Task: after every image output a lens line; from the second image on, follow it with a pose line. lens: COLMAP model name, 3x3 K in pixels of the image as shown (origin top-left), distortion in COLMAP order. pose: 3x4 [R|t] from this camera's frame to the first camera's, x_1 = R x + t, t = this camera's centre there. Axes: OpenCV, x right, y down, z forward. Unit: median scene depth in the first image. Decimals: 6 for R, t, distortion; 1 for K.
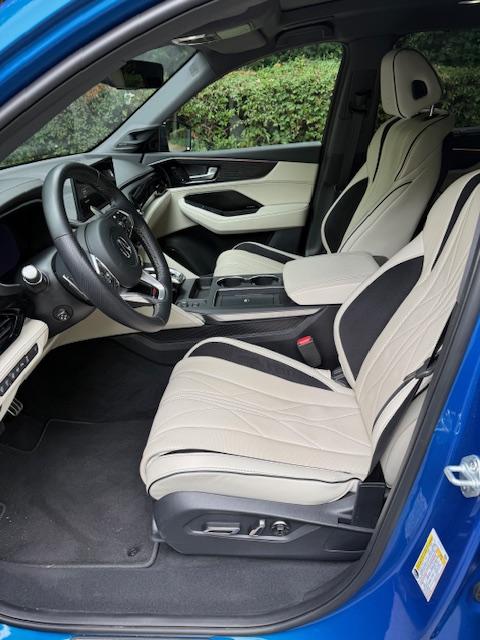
lens RADIAL K [[452.2, 0, 238.7], [0, 452.2, 322.0], [0, 0, 1]] dist [0.003140, 0.003059]
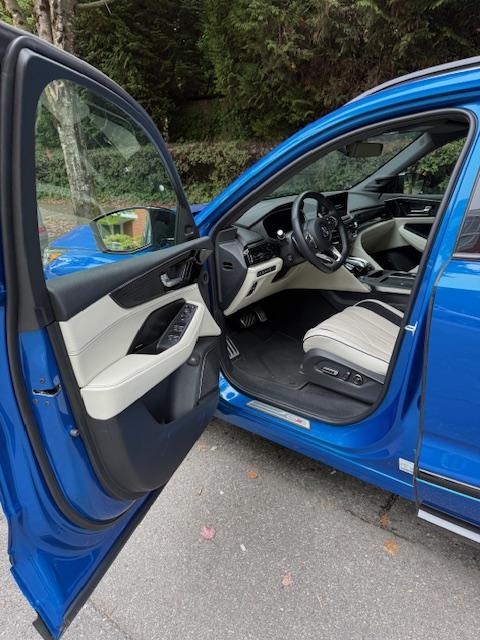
lens RADIAL K [[452.2, 0, 239.8], [0, 452.2, 318.9], [0, 0, 1]] dist [0.003140, 0.003059]
pose [[0.801182, 0.219451, -0.556730, 0.428995], [-0.269811, 0.962874, -0.008736, 0.216067], [0.534144, 0.157211, 0.830647, -0.552712]]
